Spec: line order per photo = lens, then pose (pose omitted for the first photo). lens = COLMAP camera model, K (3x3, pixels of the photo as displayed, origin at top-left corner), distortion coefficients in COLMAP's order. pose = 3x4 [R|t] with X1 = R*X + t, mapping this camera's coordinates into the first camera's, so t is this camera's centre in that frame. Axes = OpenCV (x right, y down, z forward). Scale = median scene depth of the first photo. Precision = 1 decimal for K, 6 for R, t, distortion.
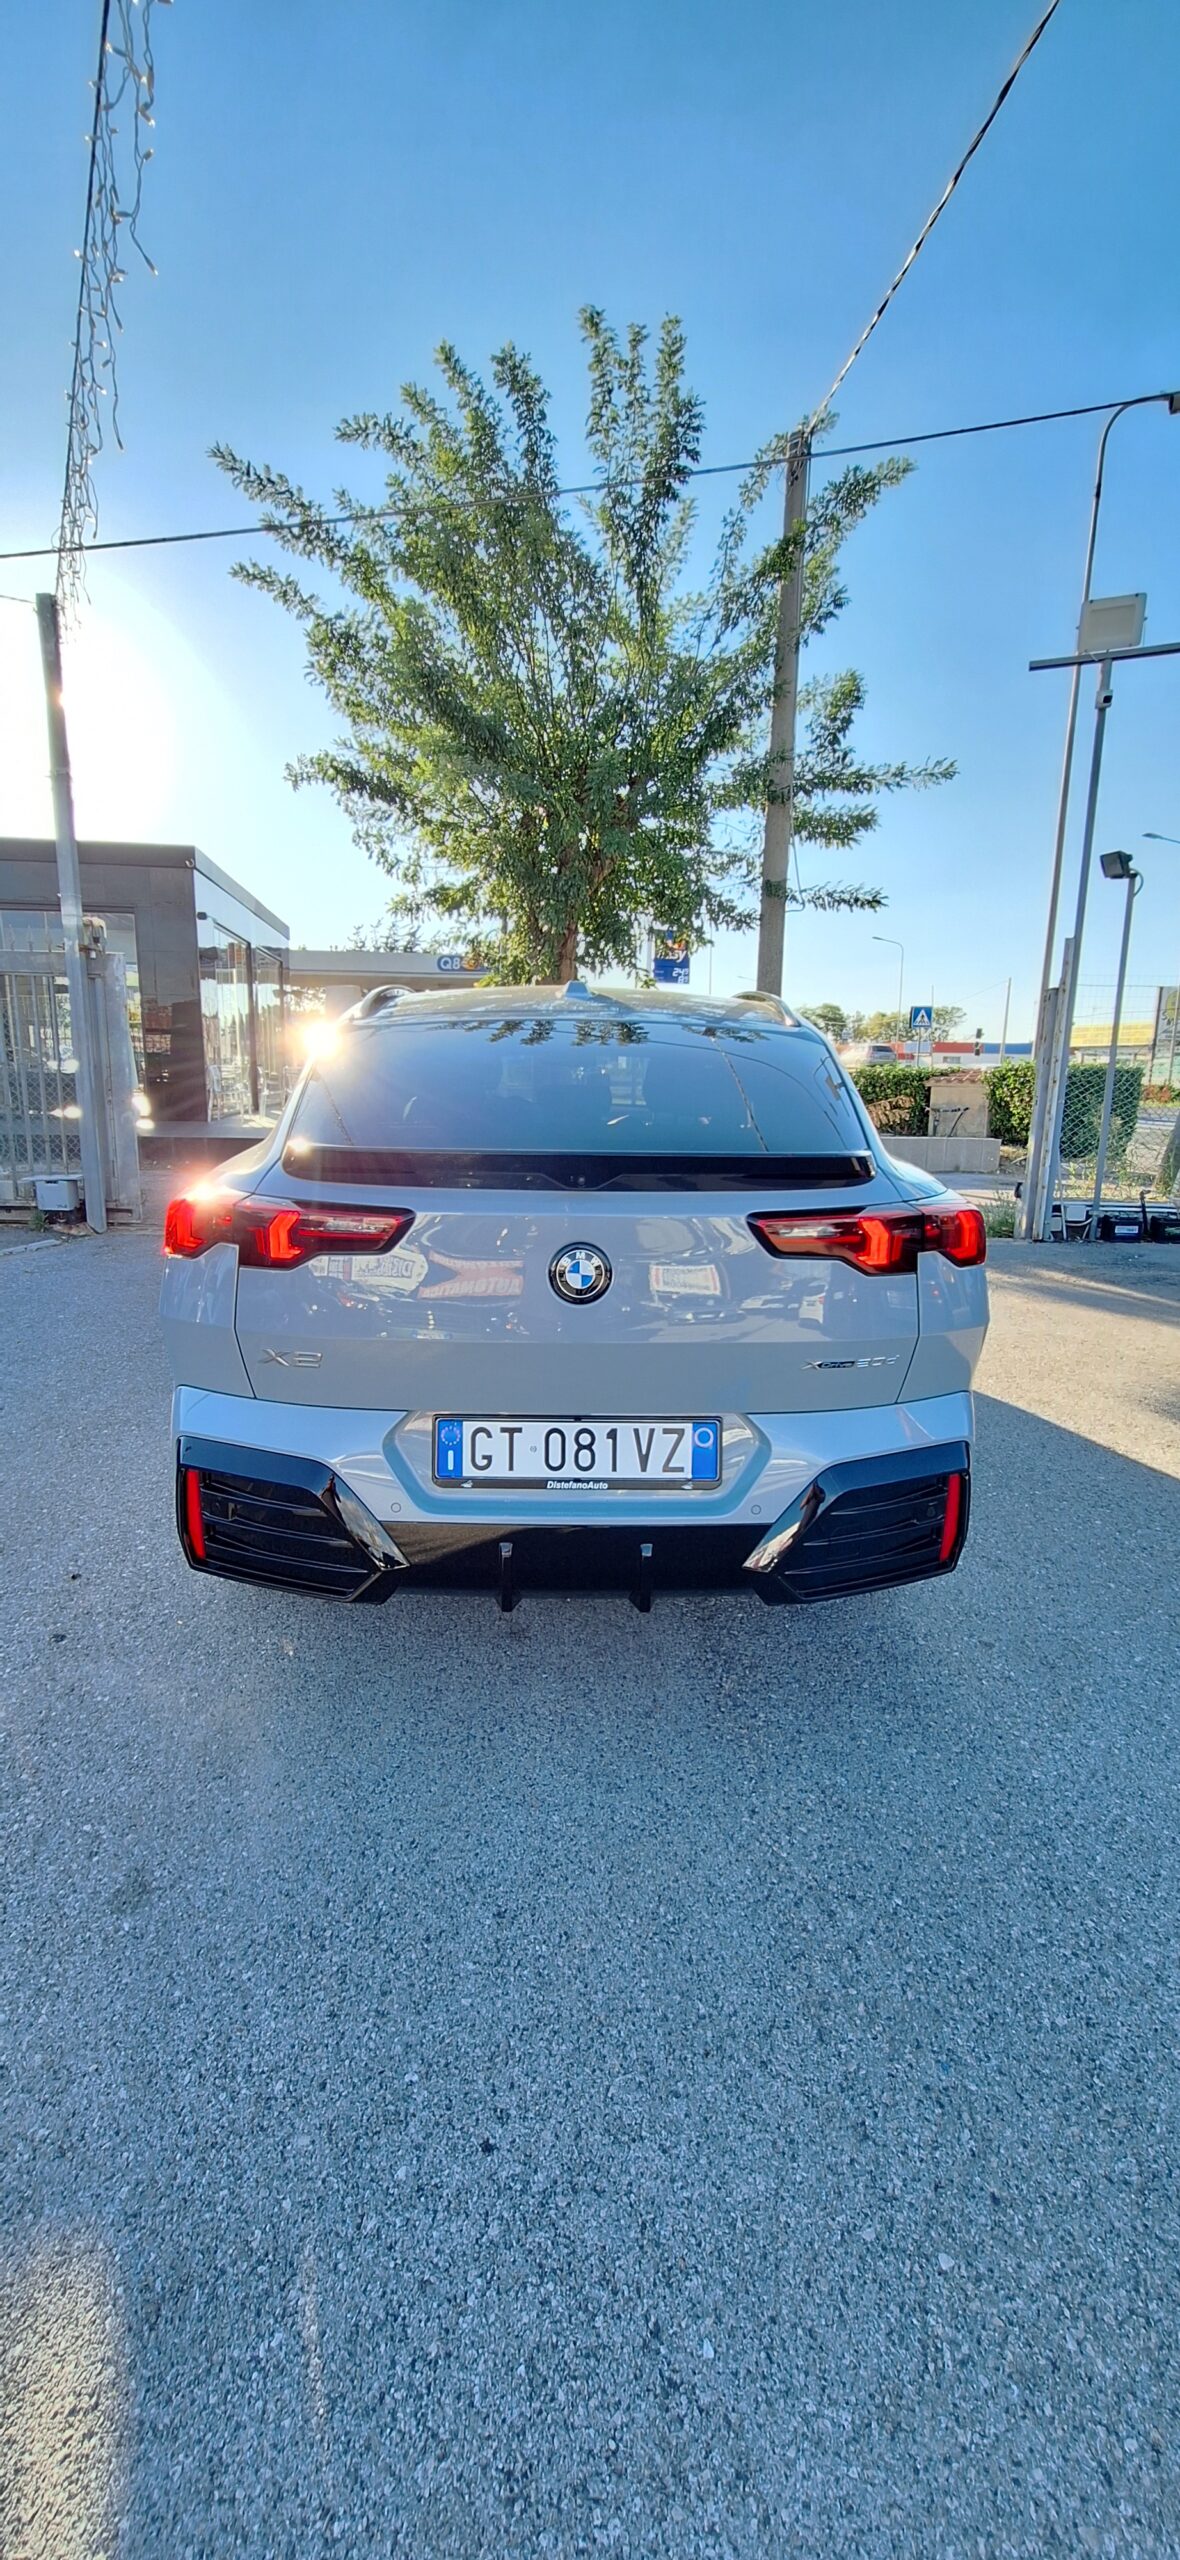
lens RADIAL K [[1021.0, 0, 590.0], [0, 1021.0, 1280.0], [0, 0, 1]] dist [0.000563, 0.000543]
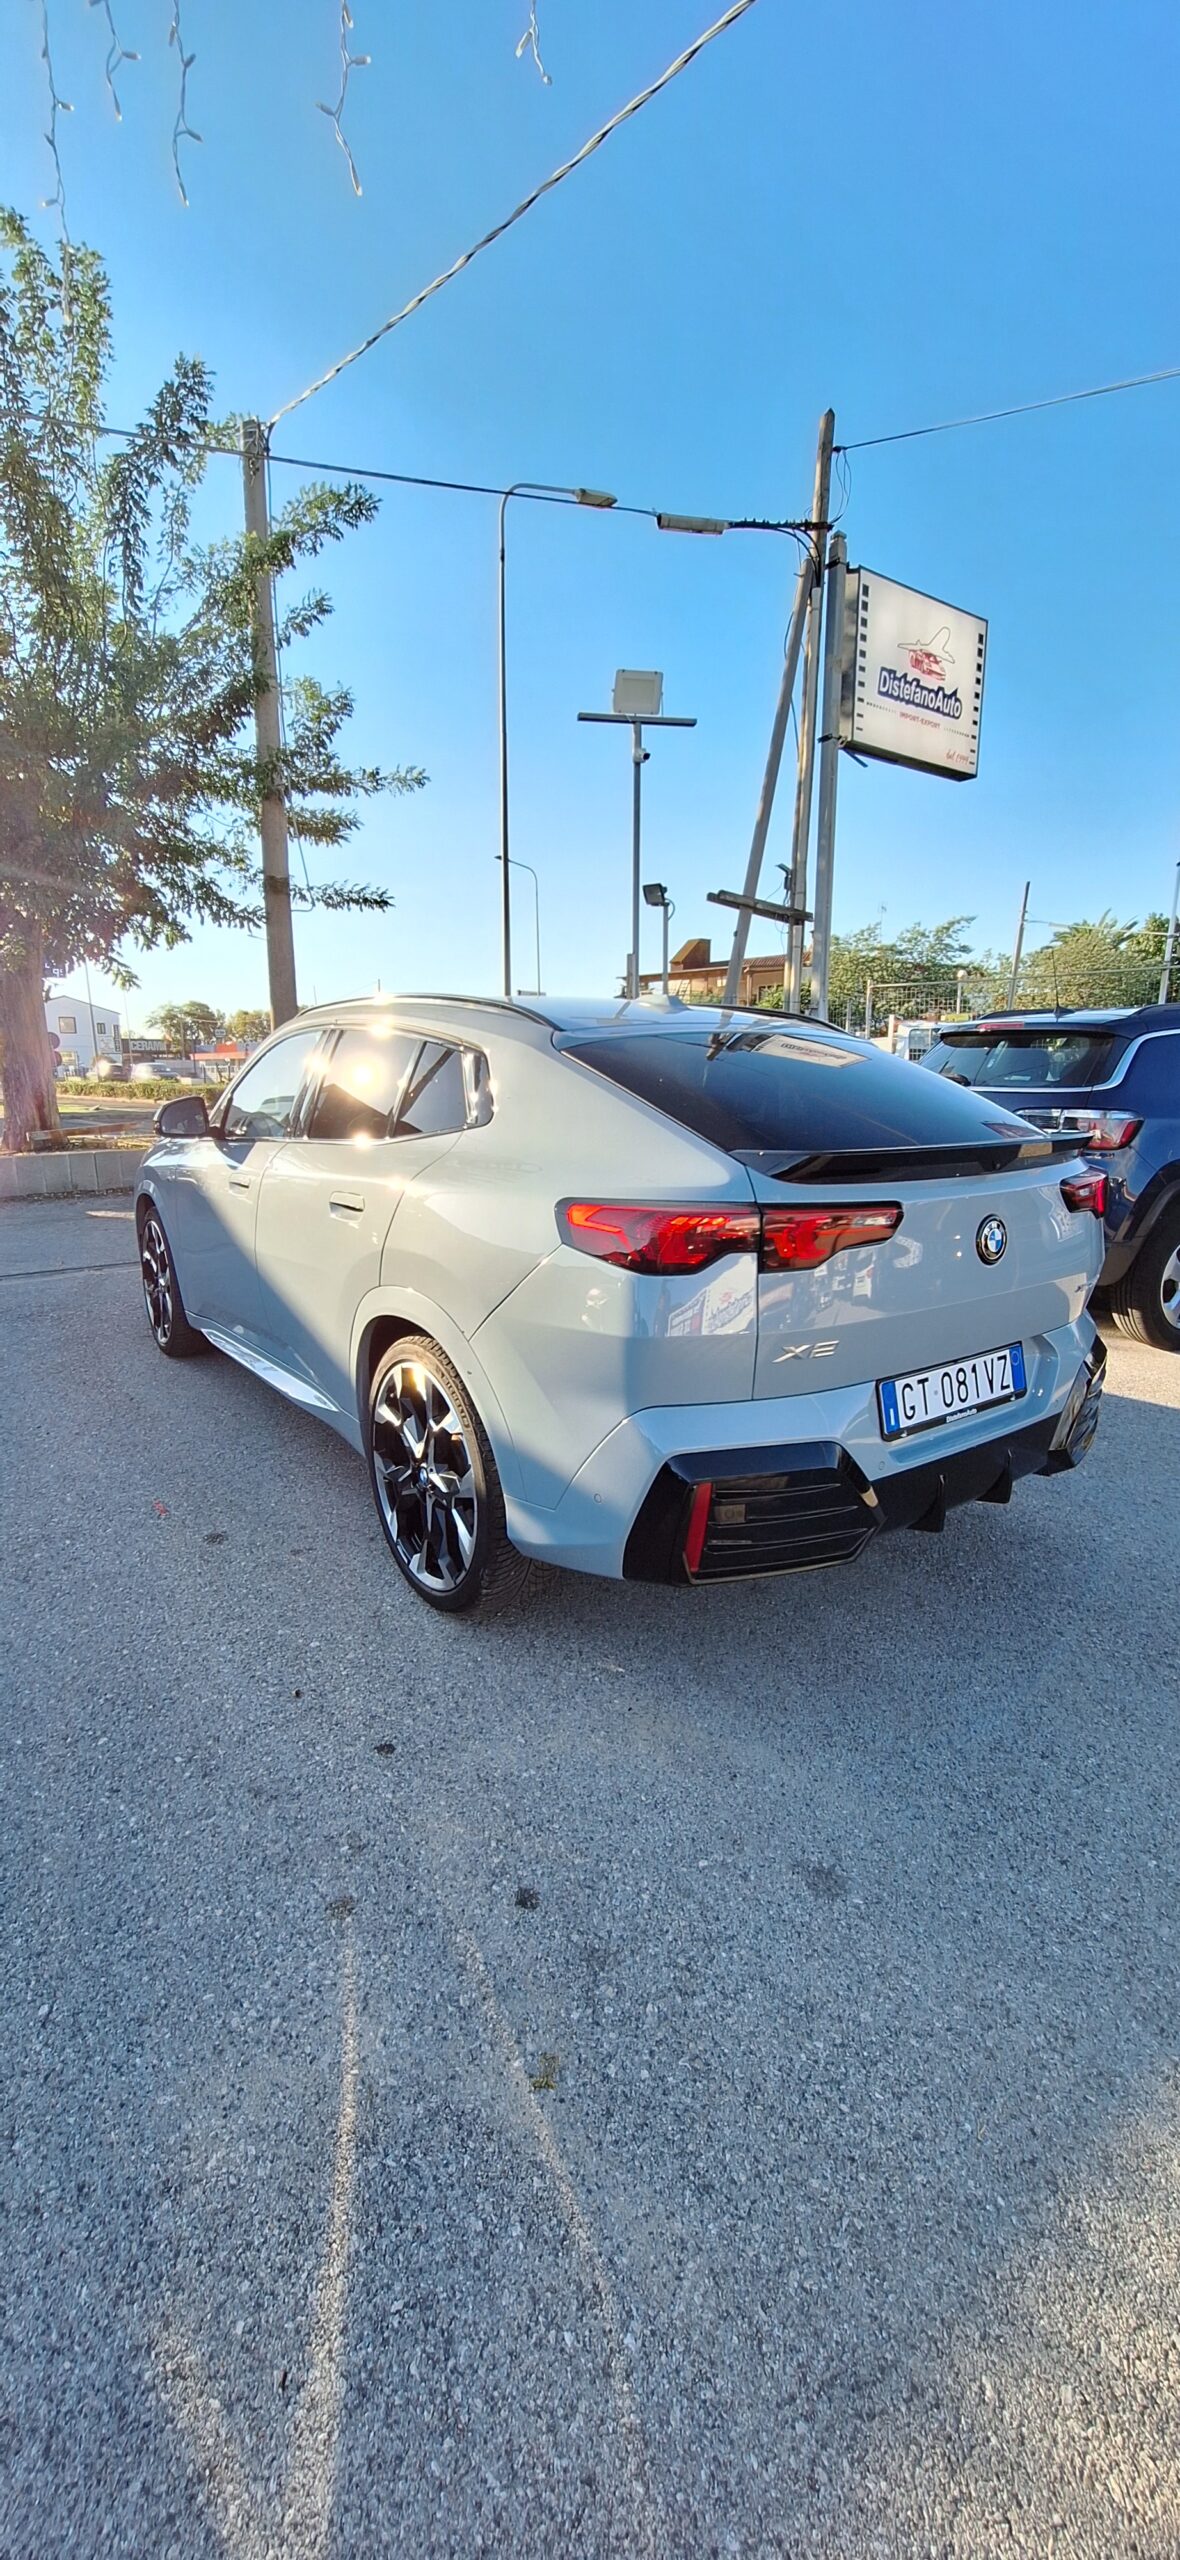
lens RADIAL K [[1018.3, 0, 590.0], [0, 1018.3, 1280.0], [0, 0, 1]] dist [-0.003196, -0.000184]
pose [[0.825386, -0.136138, 0.547909, -0.289711], [0.134917, 0.989935, 0.042726, -0.019997], [-0.548211, 0.038657, 0.835446, 0.062807]]
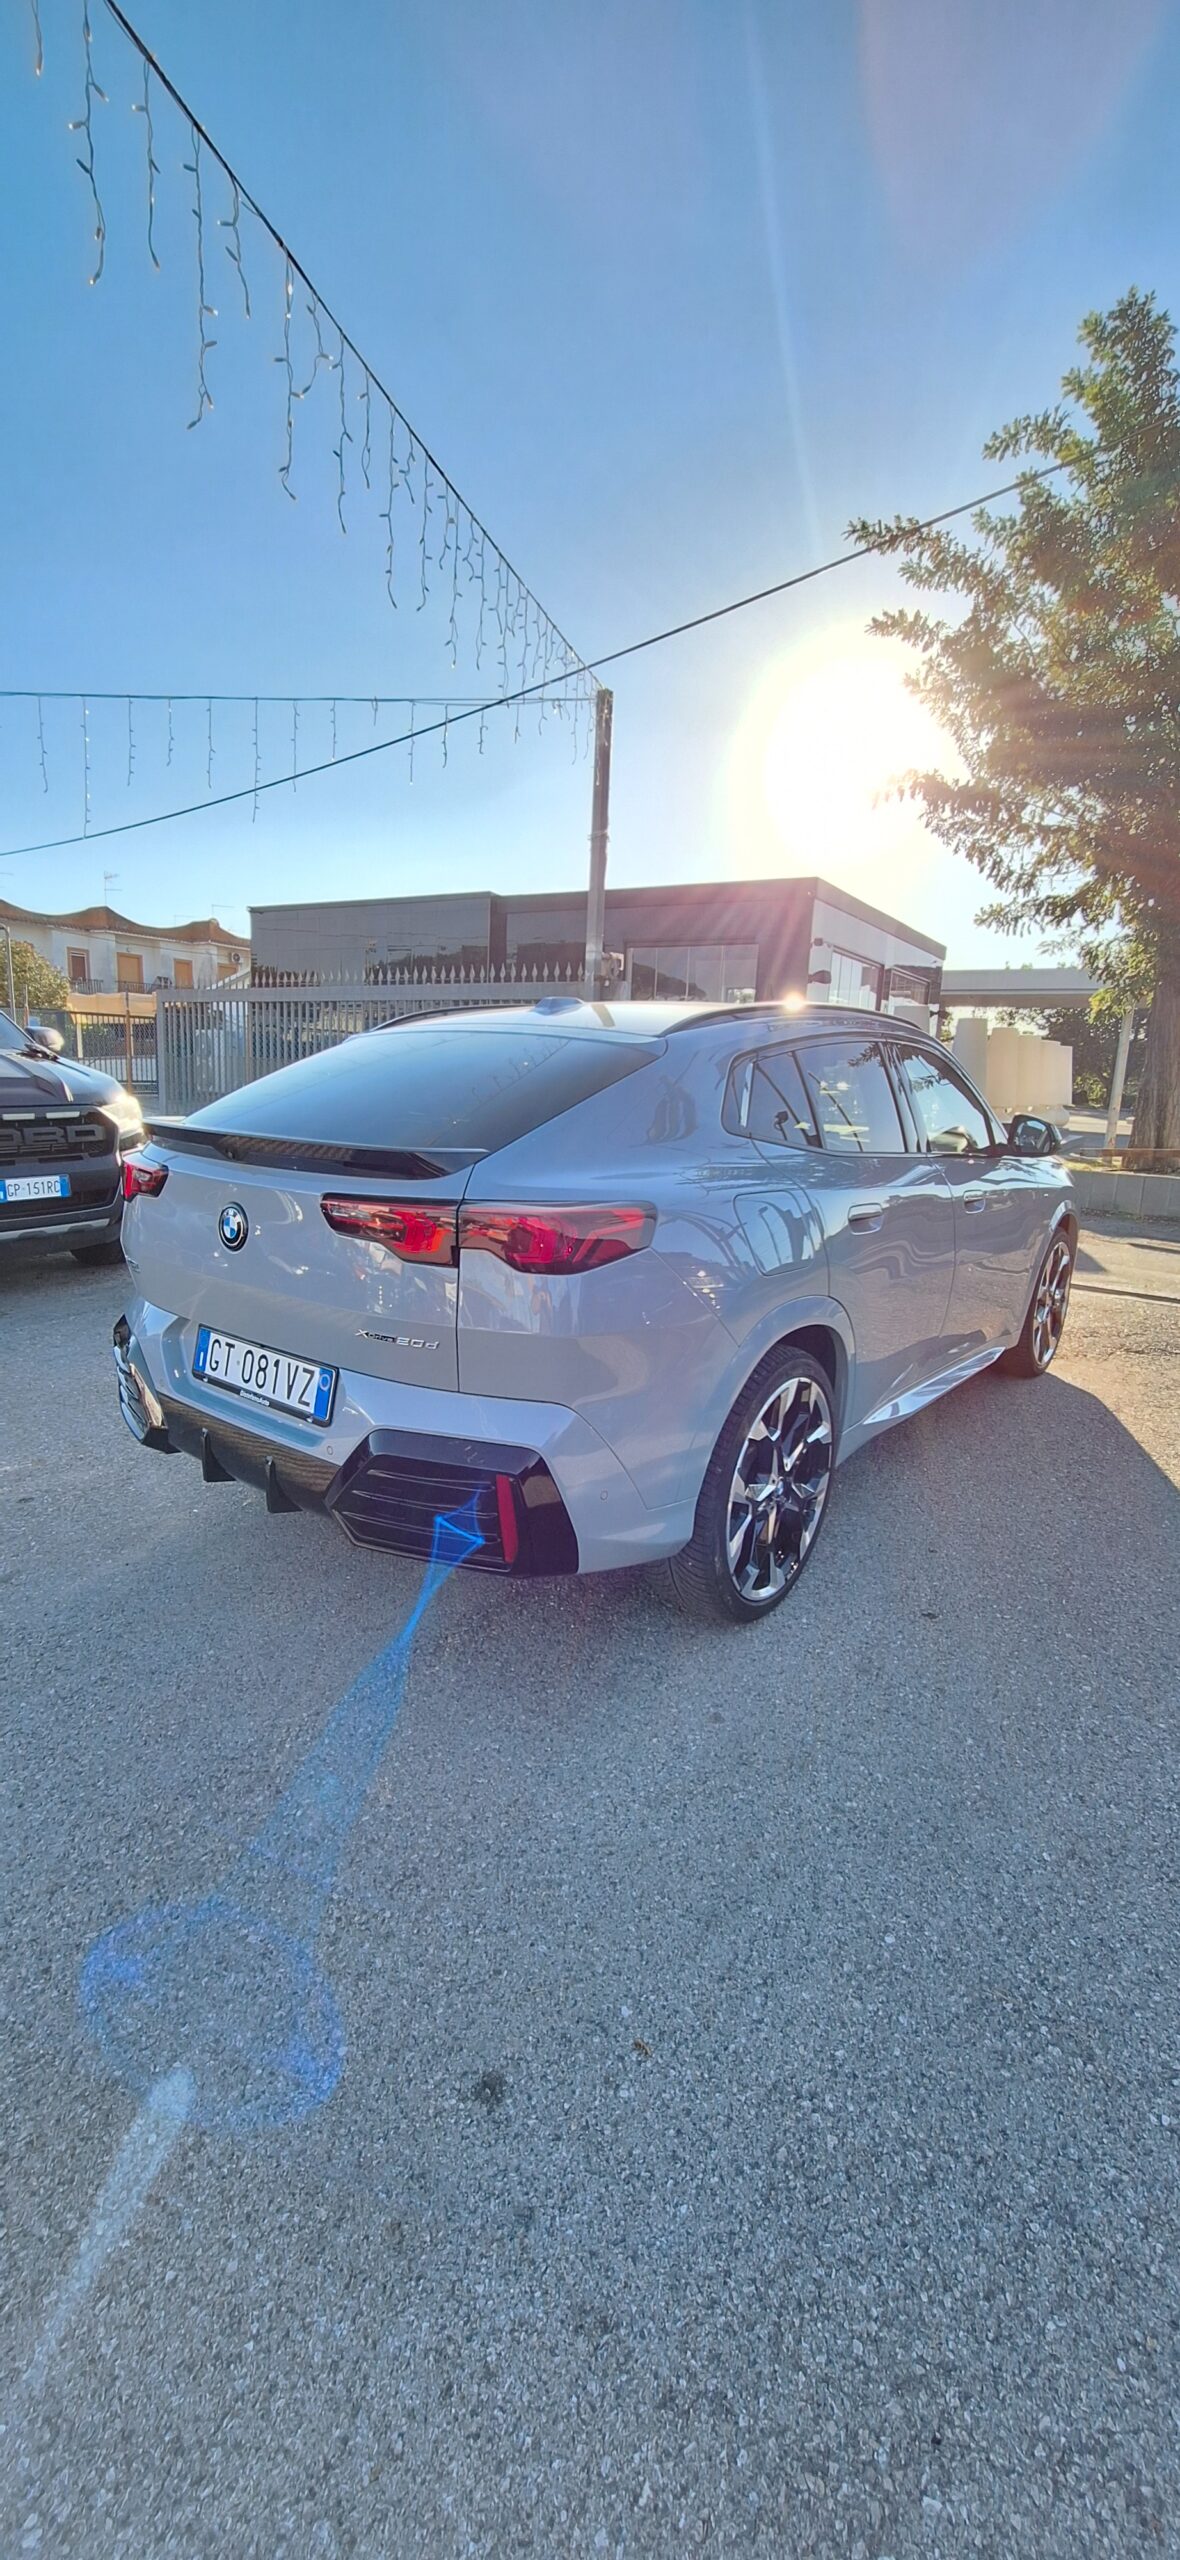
lens RADIAL K [[1035.5, 0, 600.8], [0, 1035.5, 1285.2], [0, 0, 1]] dist [0.016828, -0.016196]
pose [[0.774551, 0.148250, -0.614892, 0.306998], [-0.160103, 0.986438, 0.036155, -0.014394], [0.611913, 0.070442, 0.787782, 0.069284]]
